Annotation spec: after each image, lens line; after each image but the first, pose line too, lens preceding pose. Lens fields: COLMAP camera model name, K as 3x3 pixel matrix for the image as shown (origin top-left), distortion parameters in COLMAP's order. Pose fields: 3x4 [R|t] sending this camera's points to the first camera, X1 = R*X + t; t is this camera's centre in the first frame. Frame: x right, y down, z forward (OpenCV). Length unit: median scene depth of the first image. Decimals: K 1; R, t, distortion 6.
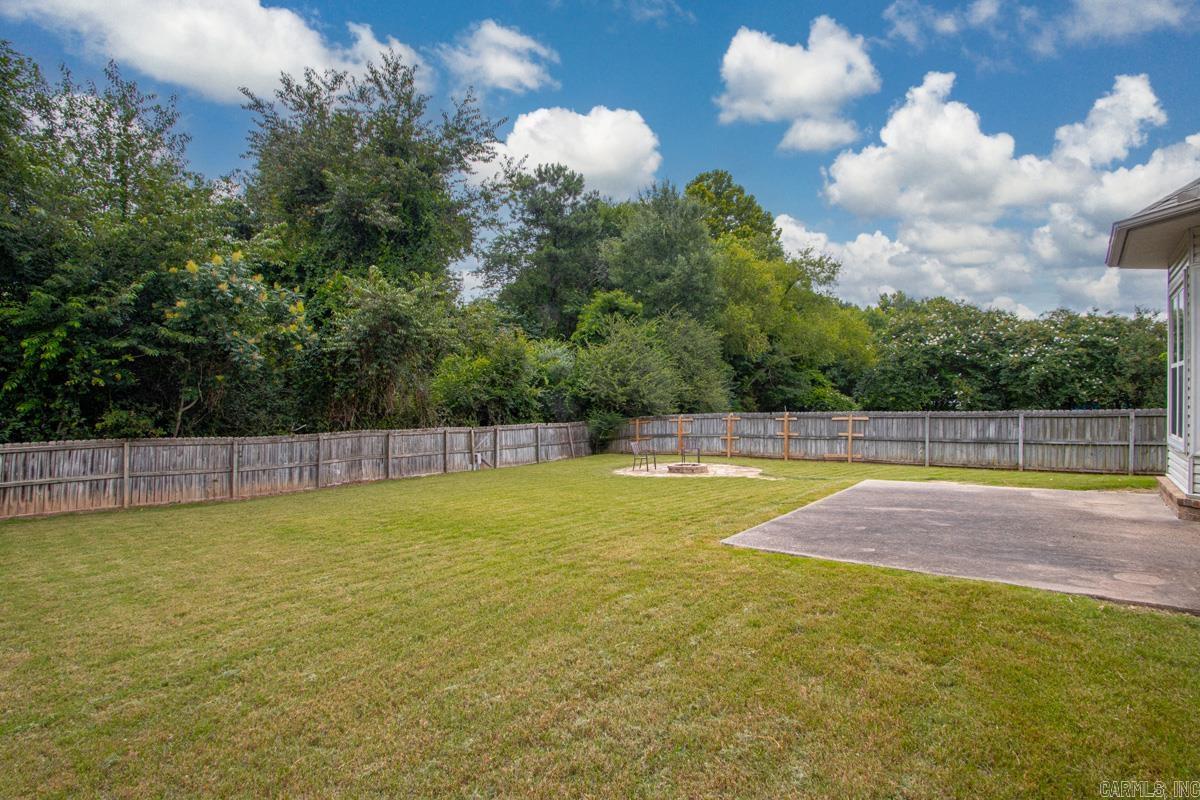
lens RADIAL K [[579.8, 0, 600.0], [0, 579.8, 400.0], [0, 0, 1]] dist [-0.005141, -0.000909]
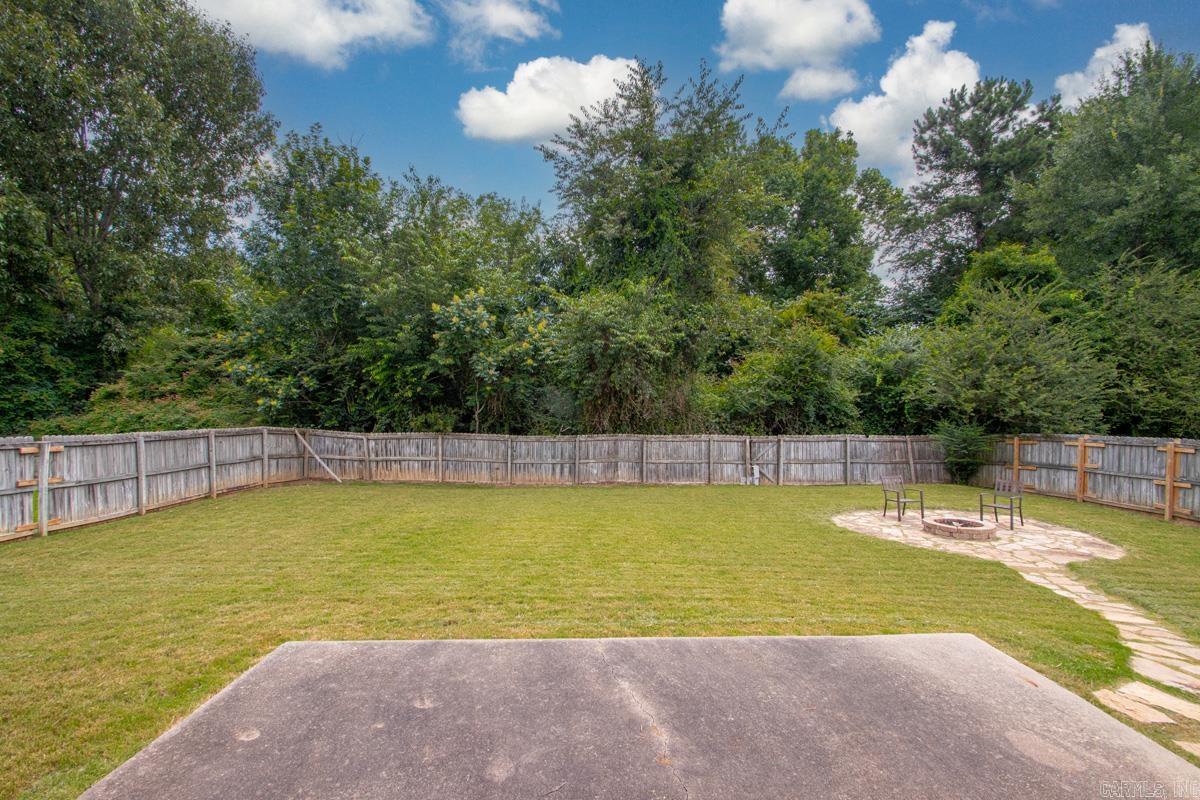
lens RADIAL K [[579.8, 0, 600.0], [0, 579.8, 400.0], [0, 0, 1]] dist [-0.005141, -0.000909]
pose [[0.635660, 0.018014, -0.771759, 0.331349], [-0.000736, 0.999741, 0.022729, -0.029497], [0.771969, -0.013880, 0.635509, 0.261790]]
